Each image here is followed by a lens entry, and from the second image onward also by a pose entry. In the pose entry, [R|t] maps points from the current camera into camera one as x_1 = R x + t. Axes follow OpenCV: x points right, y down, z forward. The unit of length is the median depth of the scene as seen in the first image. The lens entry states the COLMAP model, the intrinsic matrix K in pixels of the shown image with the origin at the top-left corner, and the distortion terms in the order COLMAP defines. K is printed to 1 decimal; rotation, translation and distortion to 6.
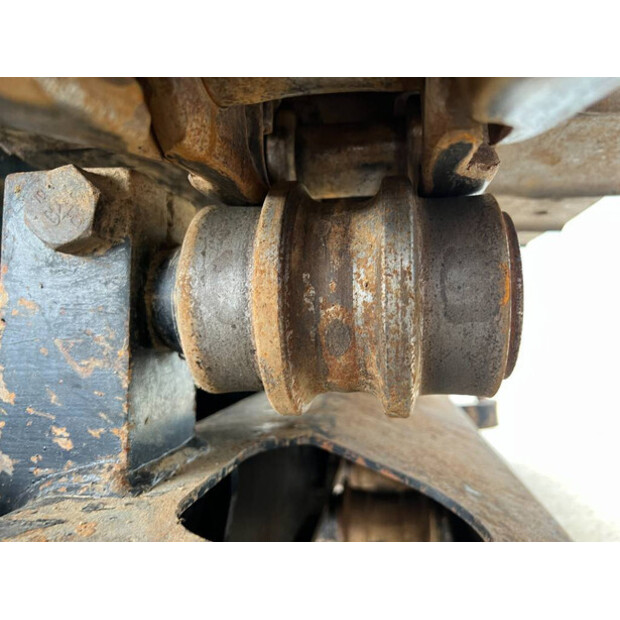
lens RADIAL K [[473.8, 0, 315.7], [0, 473.8, 308.9], [0, 0, 1]] dist [-0.000208, -0.046300]
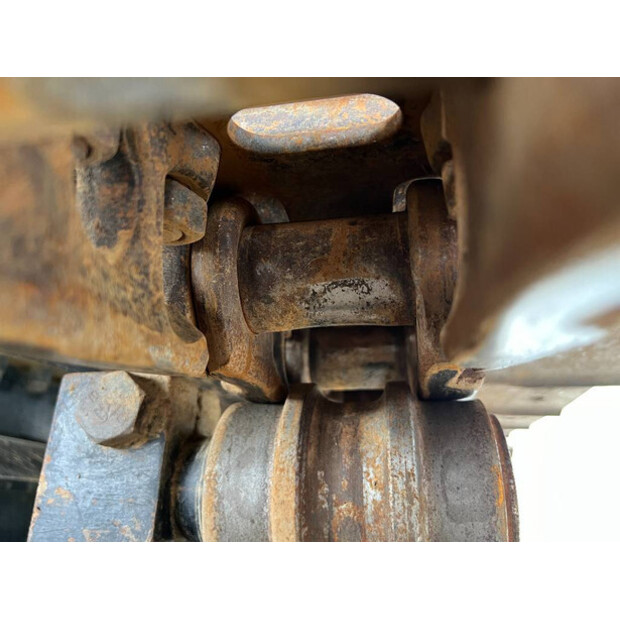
lens RADIAL K [[473.8, 0, 315.7], [0, 473.8, 308.9], [0, 0, 1]] dist [-0.000208, -0.046300]
pose [[0.999858, 0.011713, -0.012131, -0.022309], [-0.015214, 0.936848, -0.349407, -0.041786], [0.007272, 0.349542, 0.936892, -0.174700]]
